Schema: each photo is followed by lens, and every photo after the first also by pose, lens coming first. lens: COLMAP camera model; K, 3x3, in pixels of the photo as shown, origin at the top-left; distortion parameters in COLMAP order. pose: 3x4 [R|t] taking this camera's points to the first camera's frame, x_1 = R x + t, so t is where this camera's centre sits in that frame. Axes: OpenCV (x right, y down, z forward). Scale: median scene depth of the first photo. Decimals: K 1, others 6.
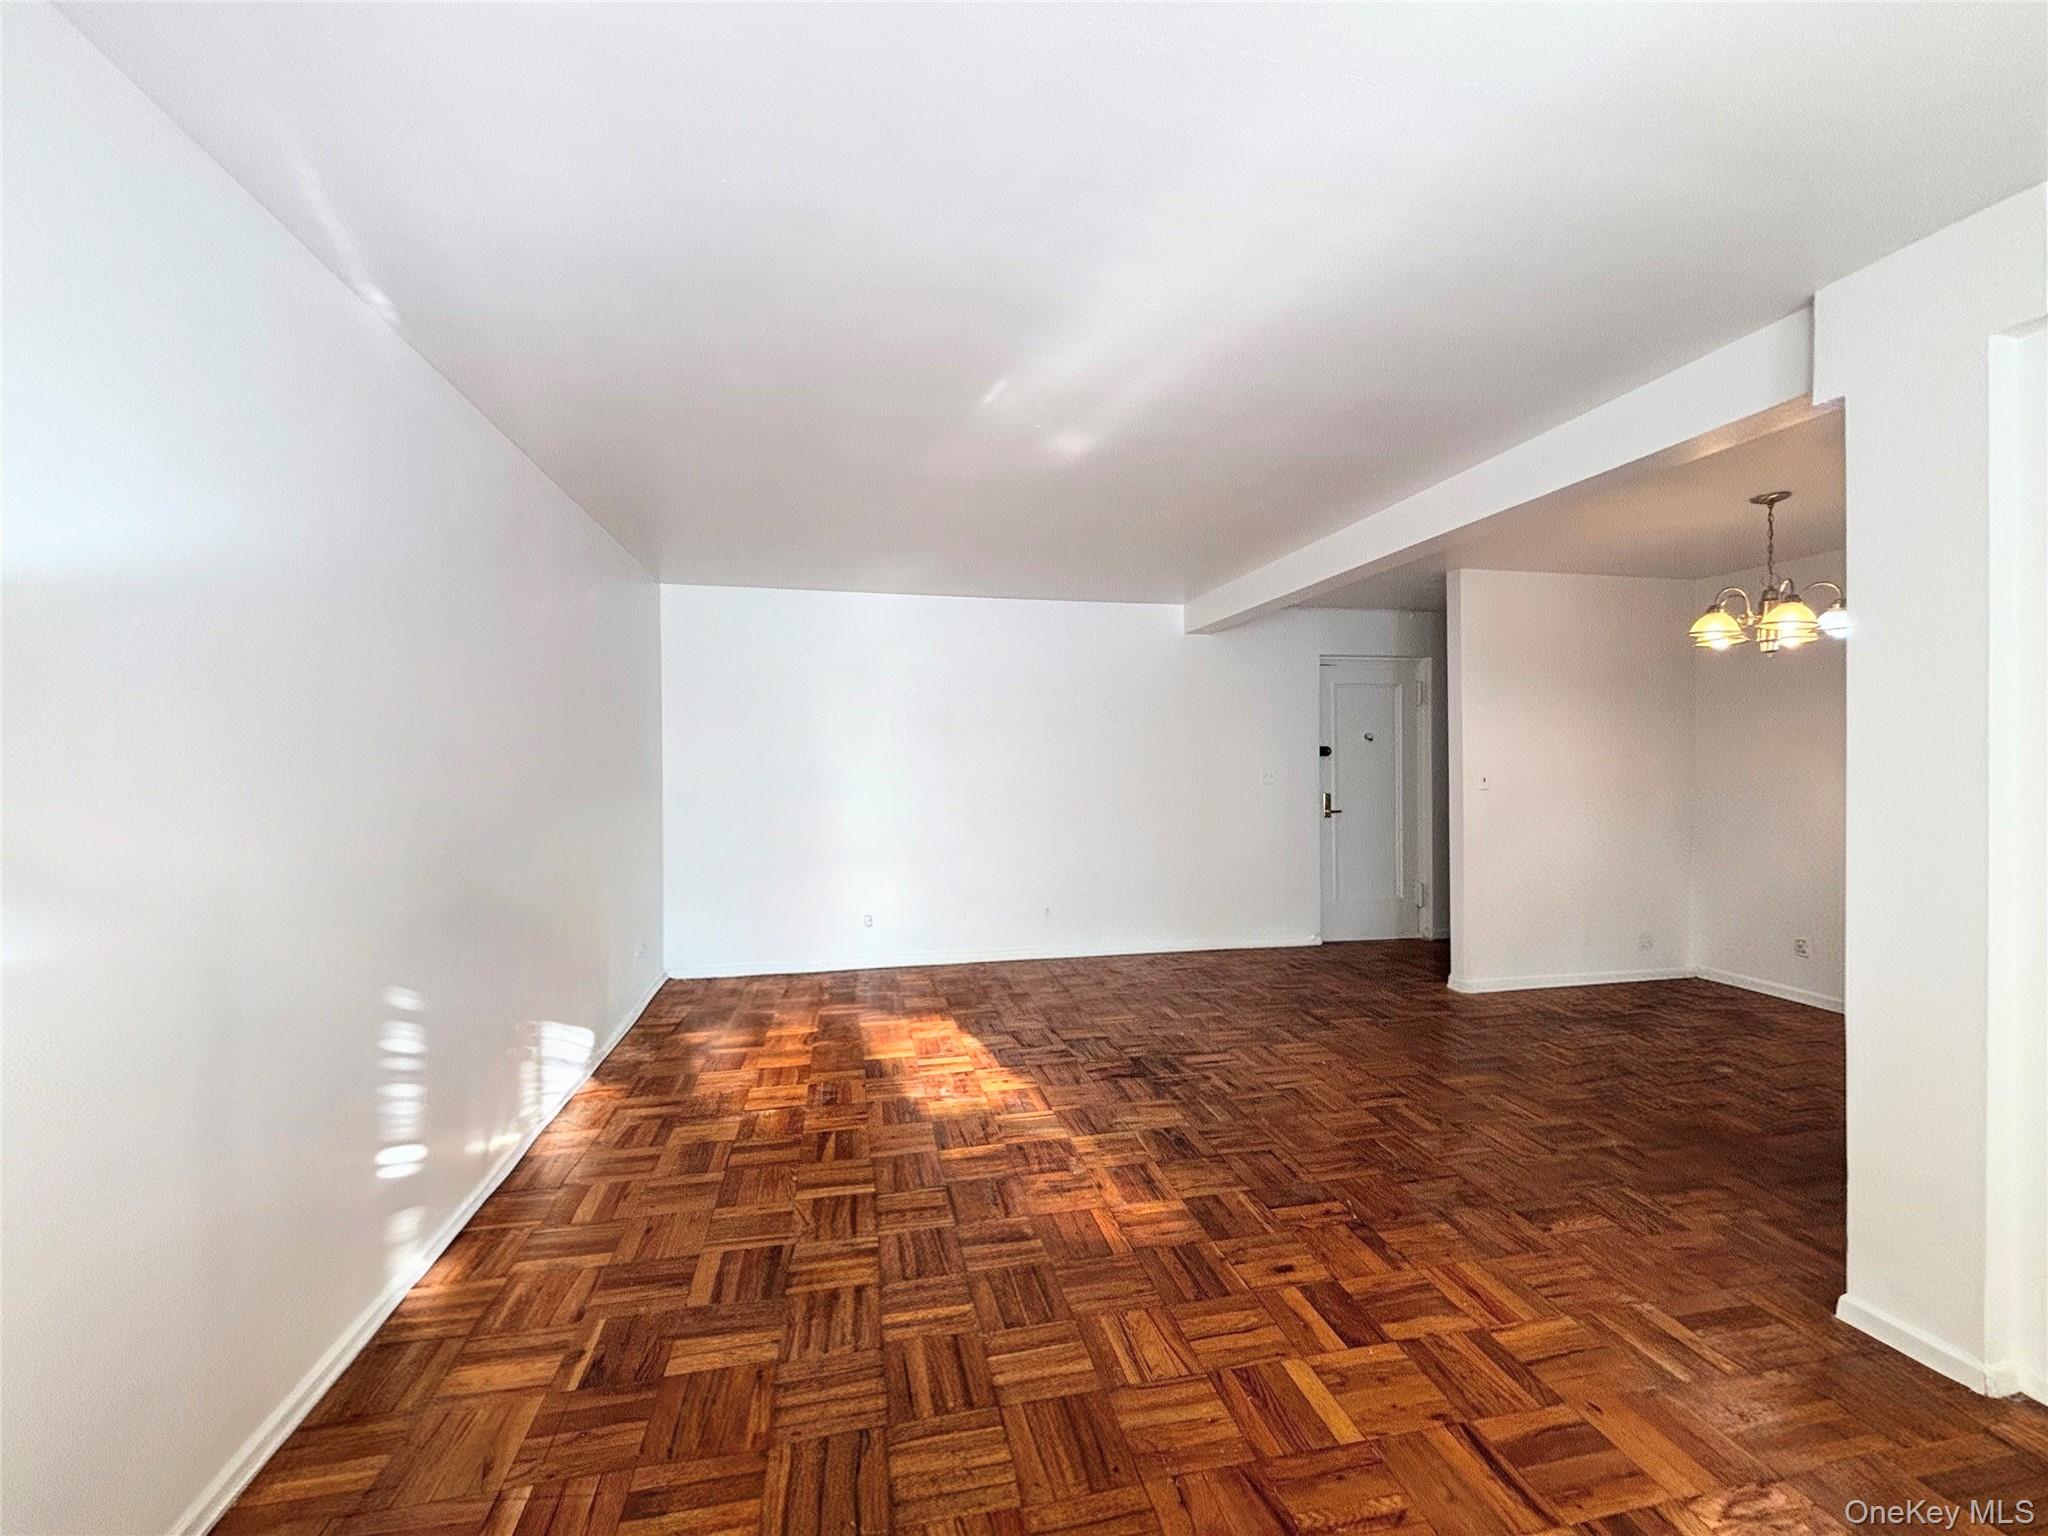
lens RADIAL K [[823.6, 0, 1024.0], [0, 823.6, 768.0], [0, 0, 1]] dist [-0.003425, -0.000297]
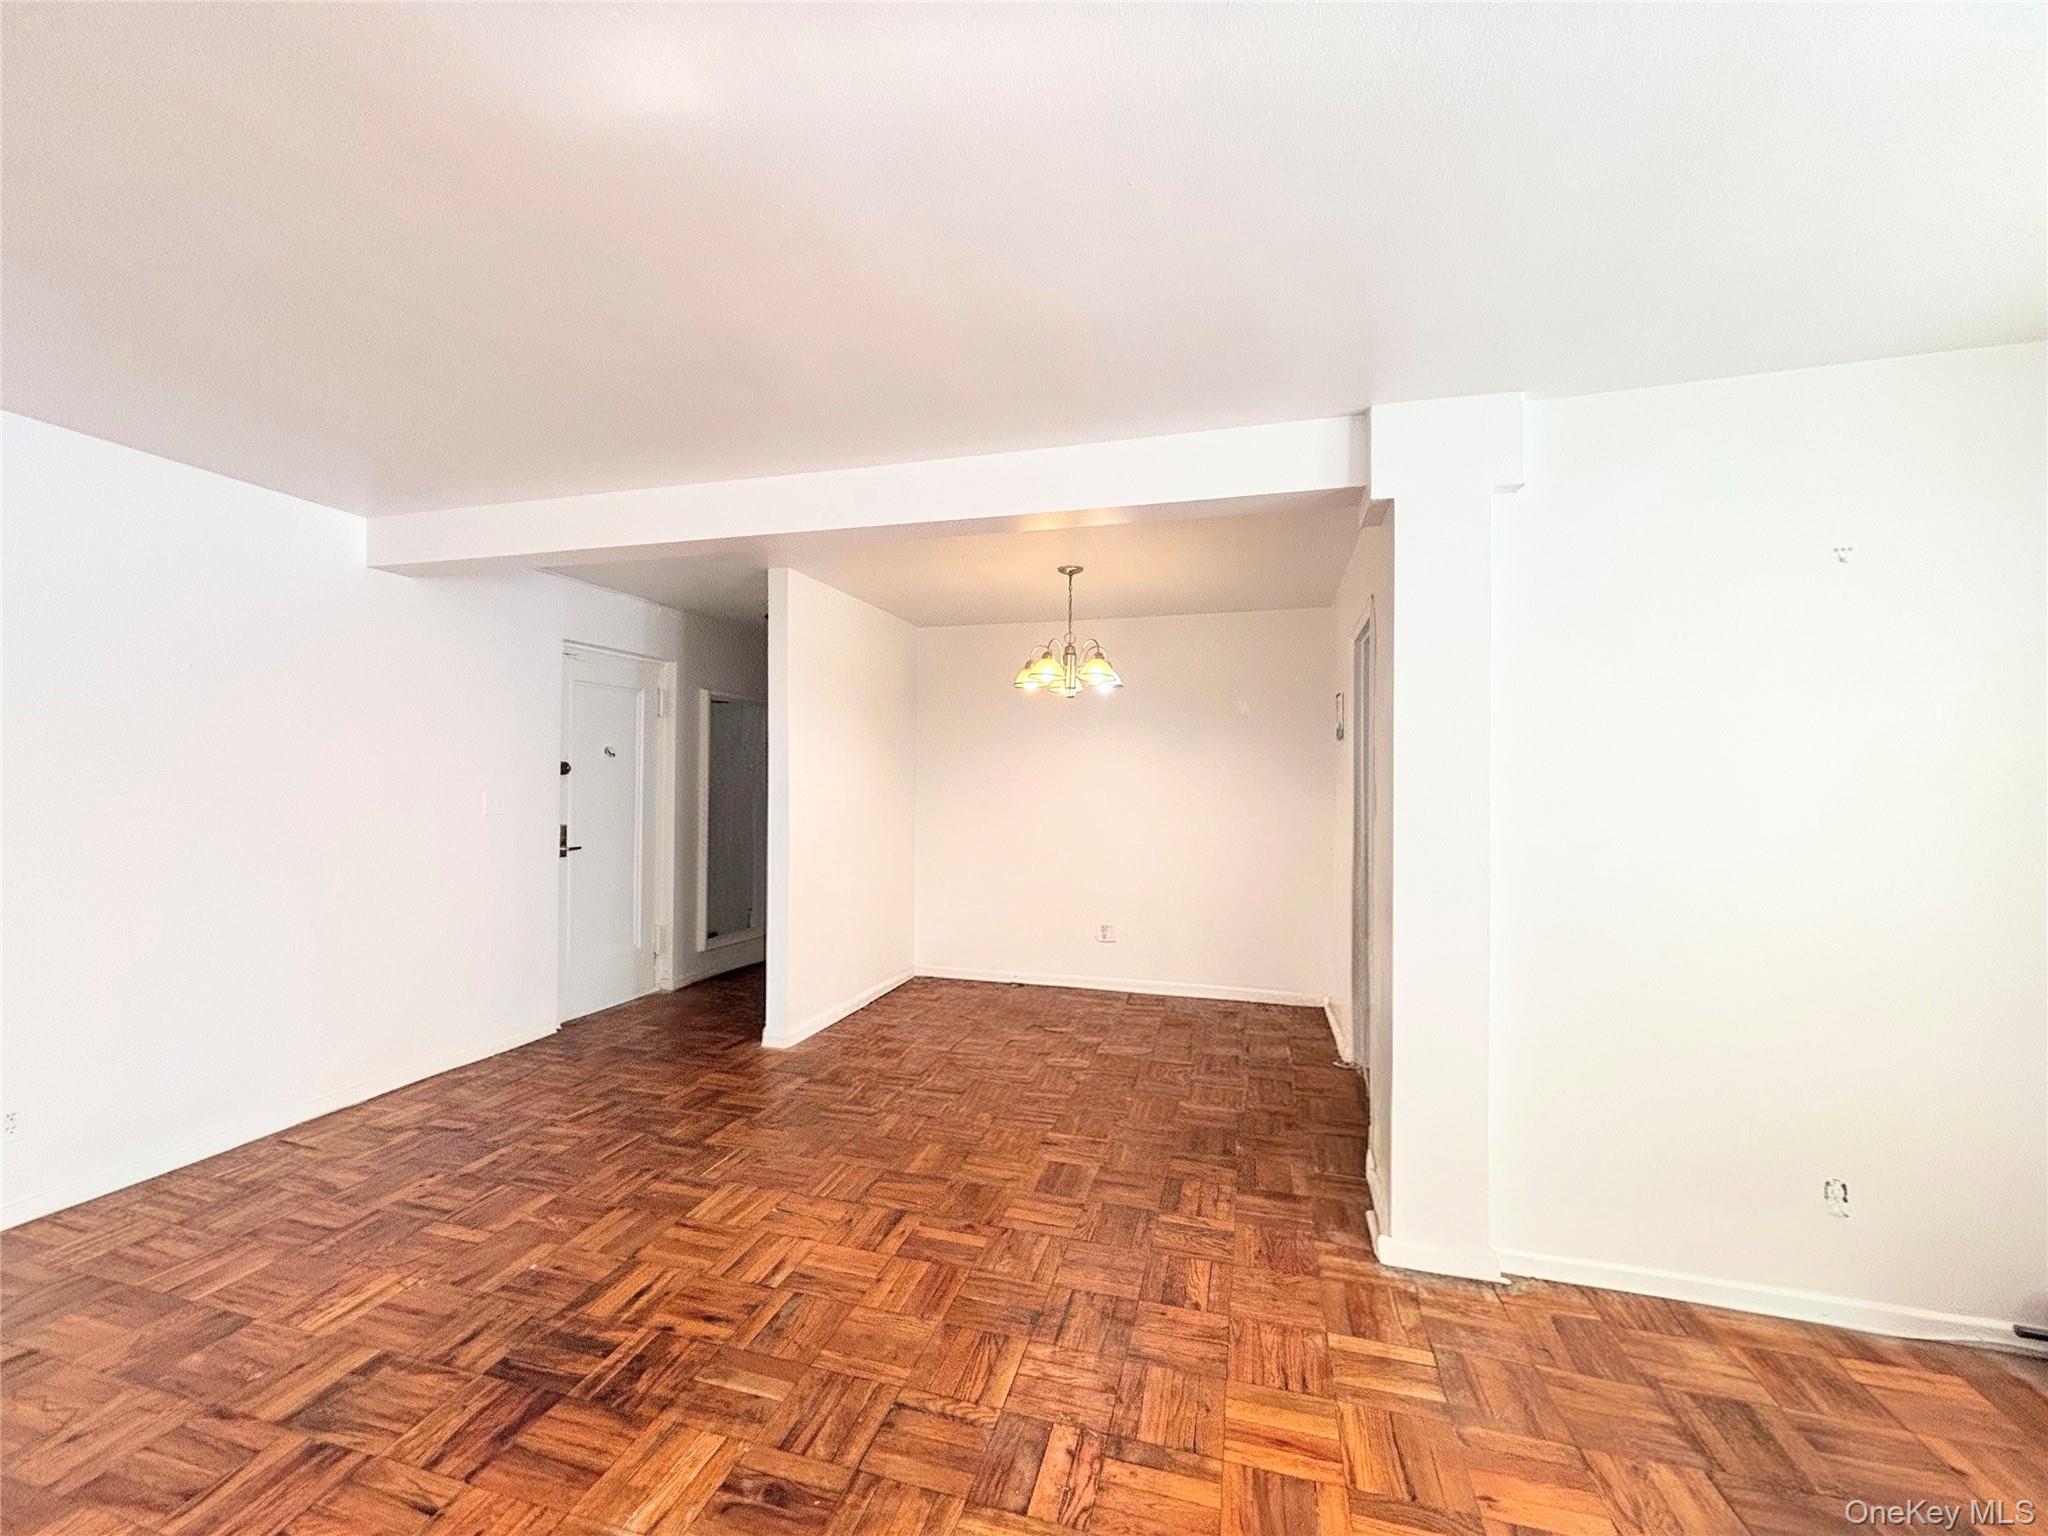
lens RADIAL K [[826.2, 0, 1024.0], [0, 826.2, 768.0], [0, 0, 1]] dist [0.001927, 0.000809]
pose [[0.459035, 0.025659, 0.888047, -0.173699], [-0.006377, 0.999652, -0.025587, -0.006793], [-0.888395, 0.006082, 0.459039, 0.457049]]
